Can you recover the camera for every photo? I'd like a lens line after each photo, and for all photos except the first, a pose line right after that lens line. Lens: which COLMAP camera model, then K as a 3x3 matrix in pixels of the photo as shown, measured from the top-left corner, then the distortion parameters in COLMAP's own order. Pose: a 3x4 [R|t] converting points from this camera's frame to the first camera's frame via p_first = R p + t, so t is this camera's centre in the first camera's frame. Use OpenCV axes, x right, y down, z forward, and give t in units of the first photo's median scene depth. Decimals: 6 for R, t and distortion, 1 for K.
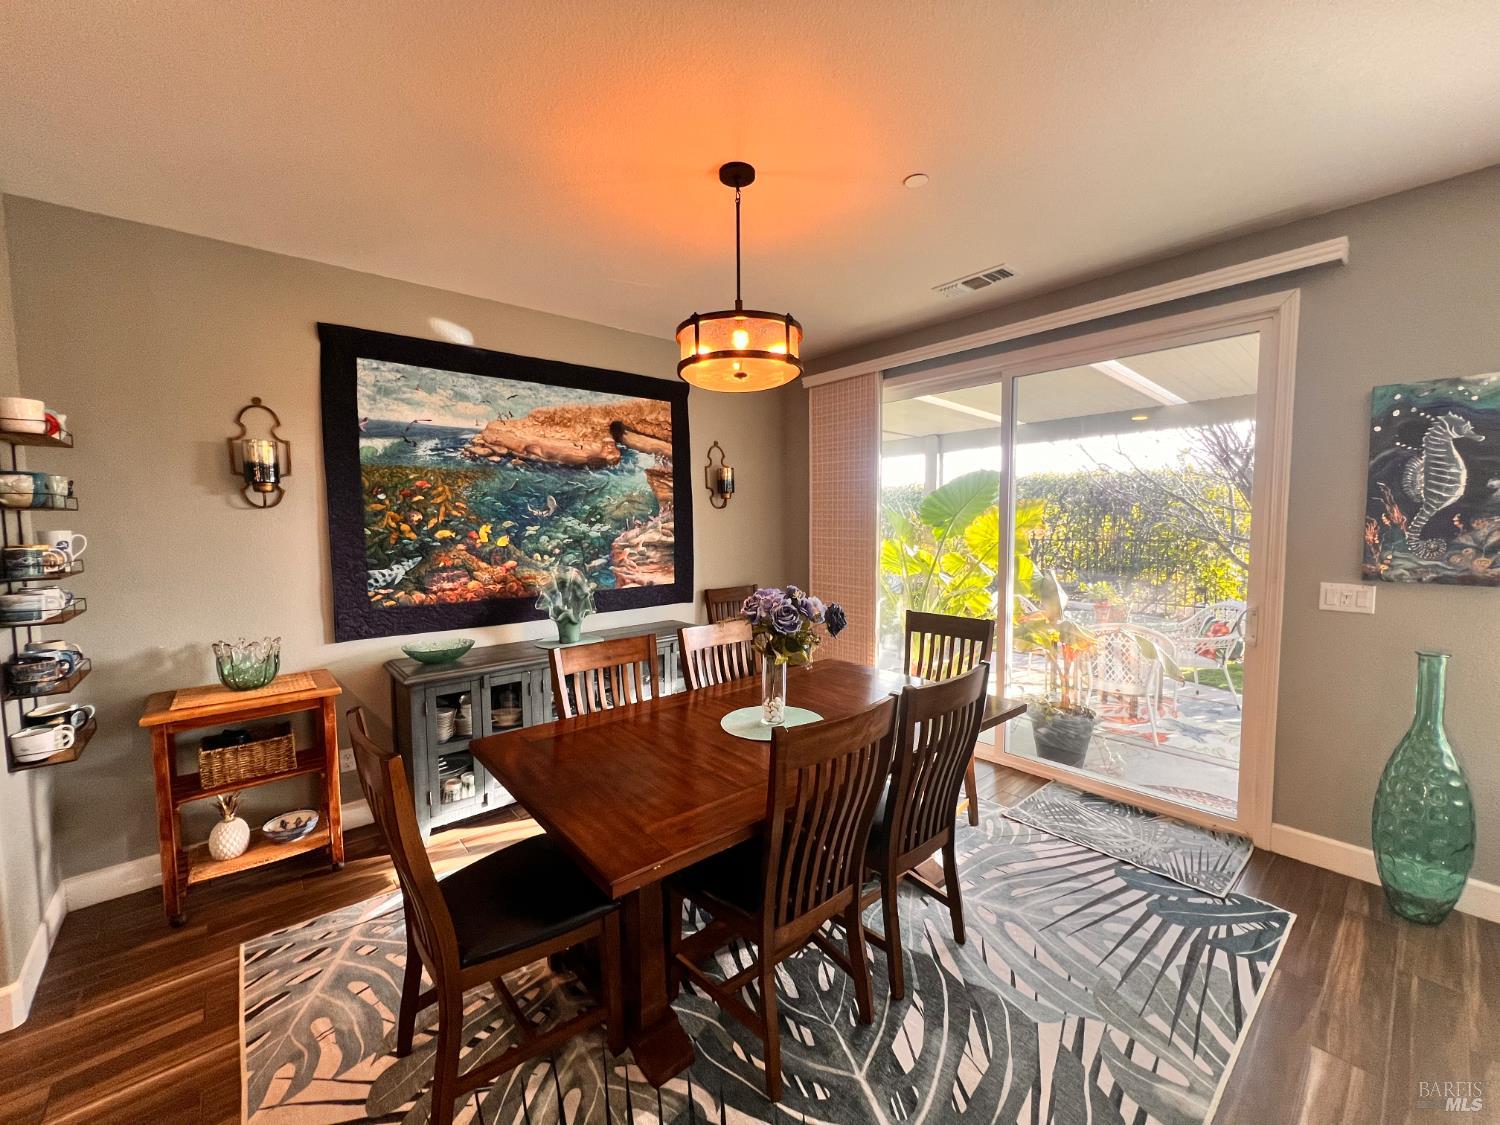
lens RADIAL K [[600.2, 0, 750.5], [0, 600.2, 561.7], [0, 0, 1]] dist [-0.002481, 0.000095]
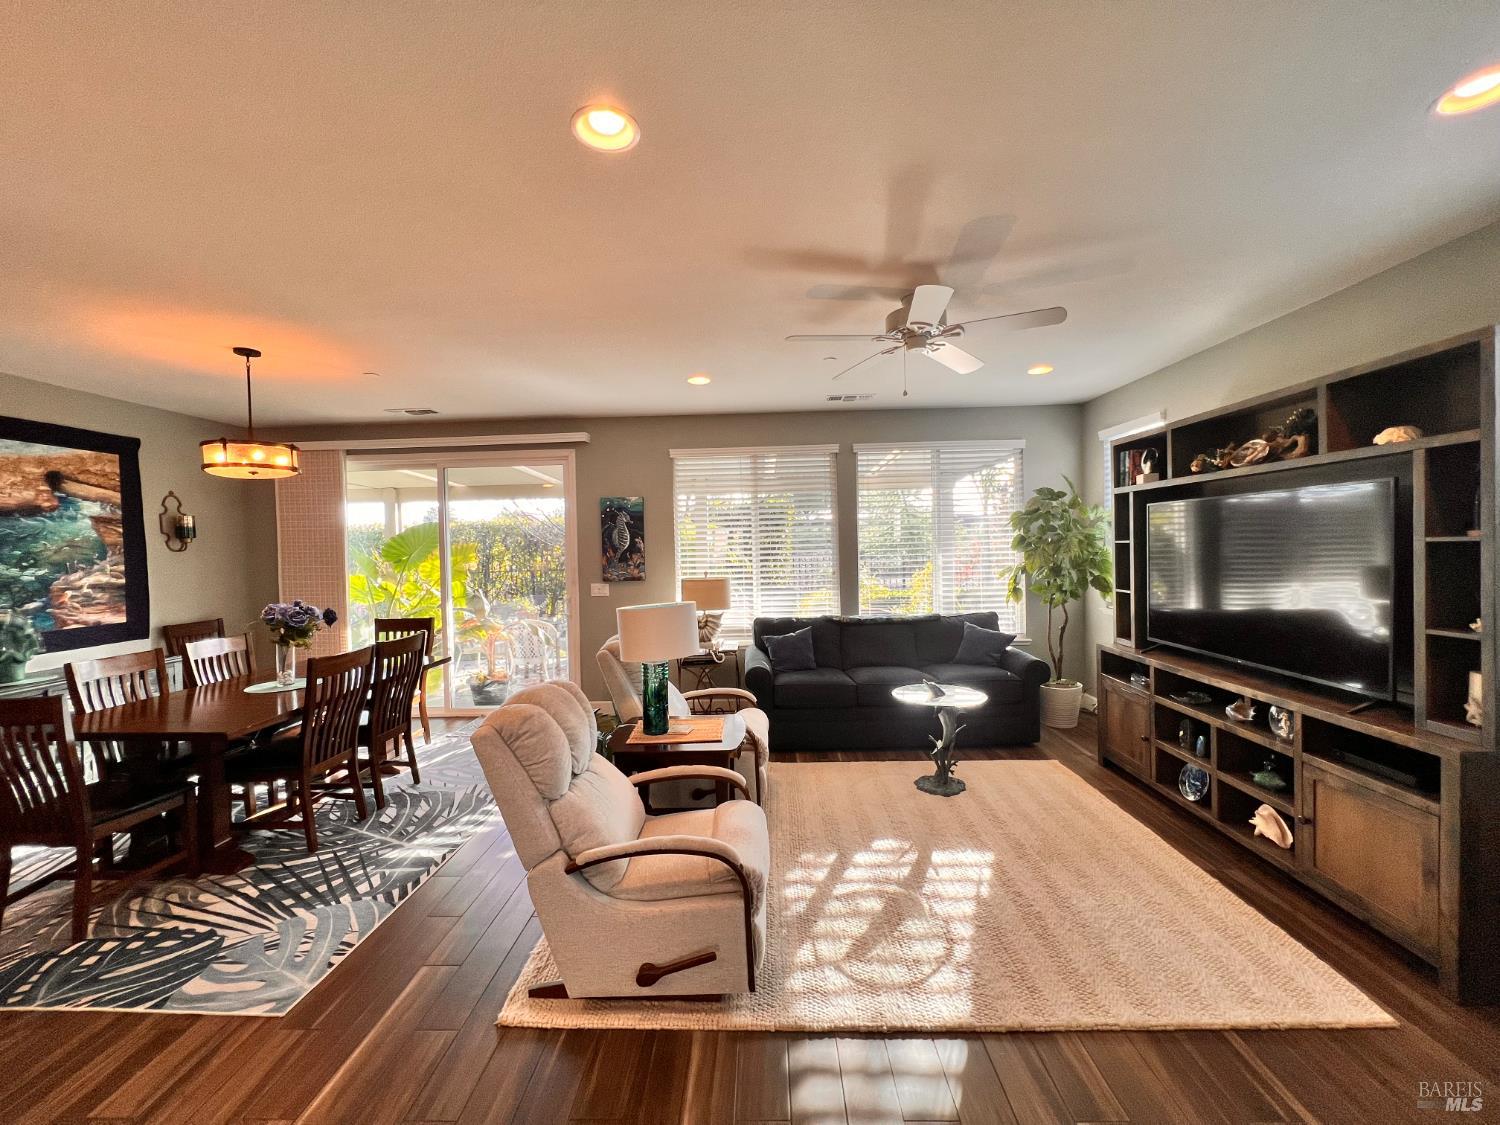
lens RADIAL K [[600.2, 0, 750.5], [0, 600.2, 561.7], [0, 0, 1]] dist [-0.002481, 0.000095]
pose [[0.678357, -0.023176, 0.734367, -0.166398], [0.066555, 0.997332, -0.030005, 0.037935], [-0.731712, 0.069230, 0.678089, -0.592913]]
